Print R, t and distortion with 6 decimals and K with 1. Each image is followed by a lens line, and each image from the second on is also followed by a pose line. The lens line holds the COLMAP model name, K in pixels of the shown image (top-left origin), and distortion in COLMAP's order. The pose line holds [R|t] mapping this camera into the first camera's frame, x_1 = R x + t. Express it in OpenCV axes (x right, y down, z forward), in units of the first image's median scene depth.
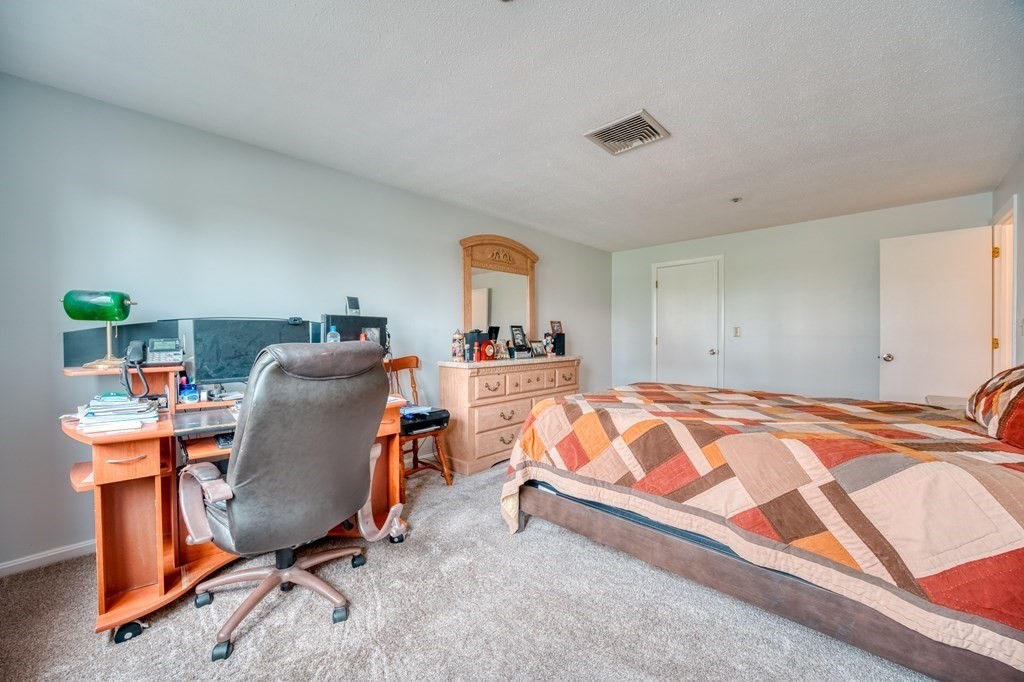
lens RADIAL K [[399.5, 0, 511.2], [0, 399.5, 340.4], [0, 0, 1]] dist [-0.014606, -0.000282]
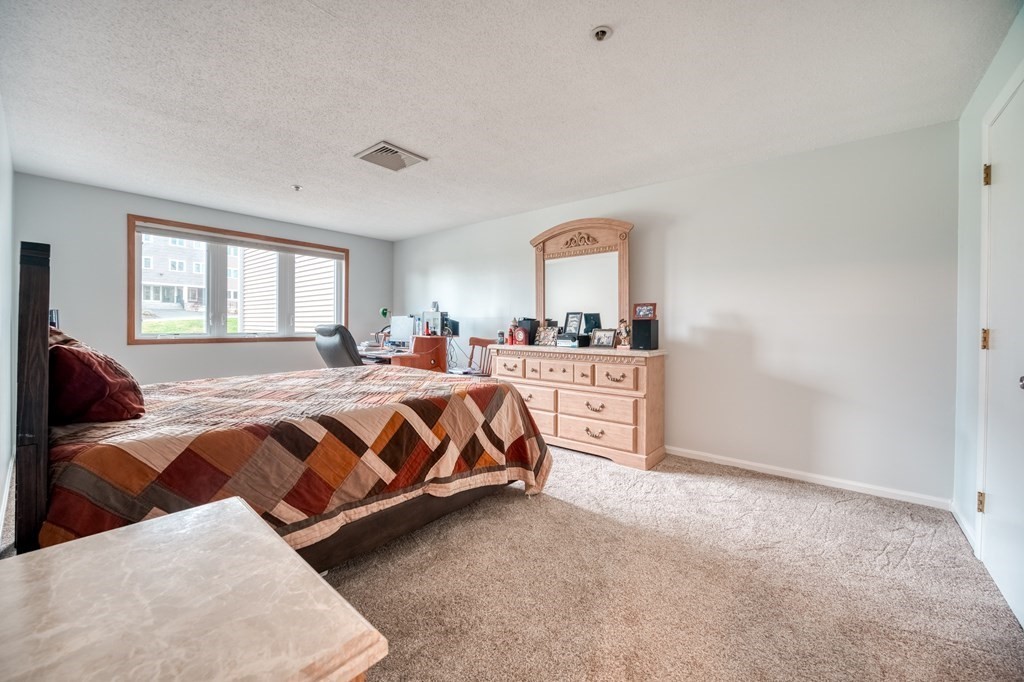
lens RADIAL K [[405.7, 0, 512.0], [0, 405.7, 341.0], [0, 0, 1]] dist [-0.013510, -0.000097]
pose [[0.057885, 0.043998, -0.997353, 1.006898], [-0.010242, 0.999002, 0.043476, -0.010213], [0.998271, 0.007698, 0.058278, 0.833292]]
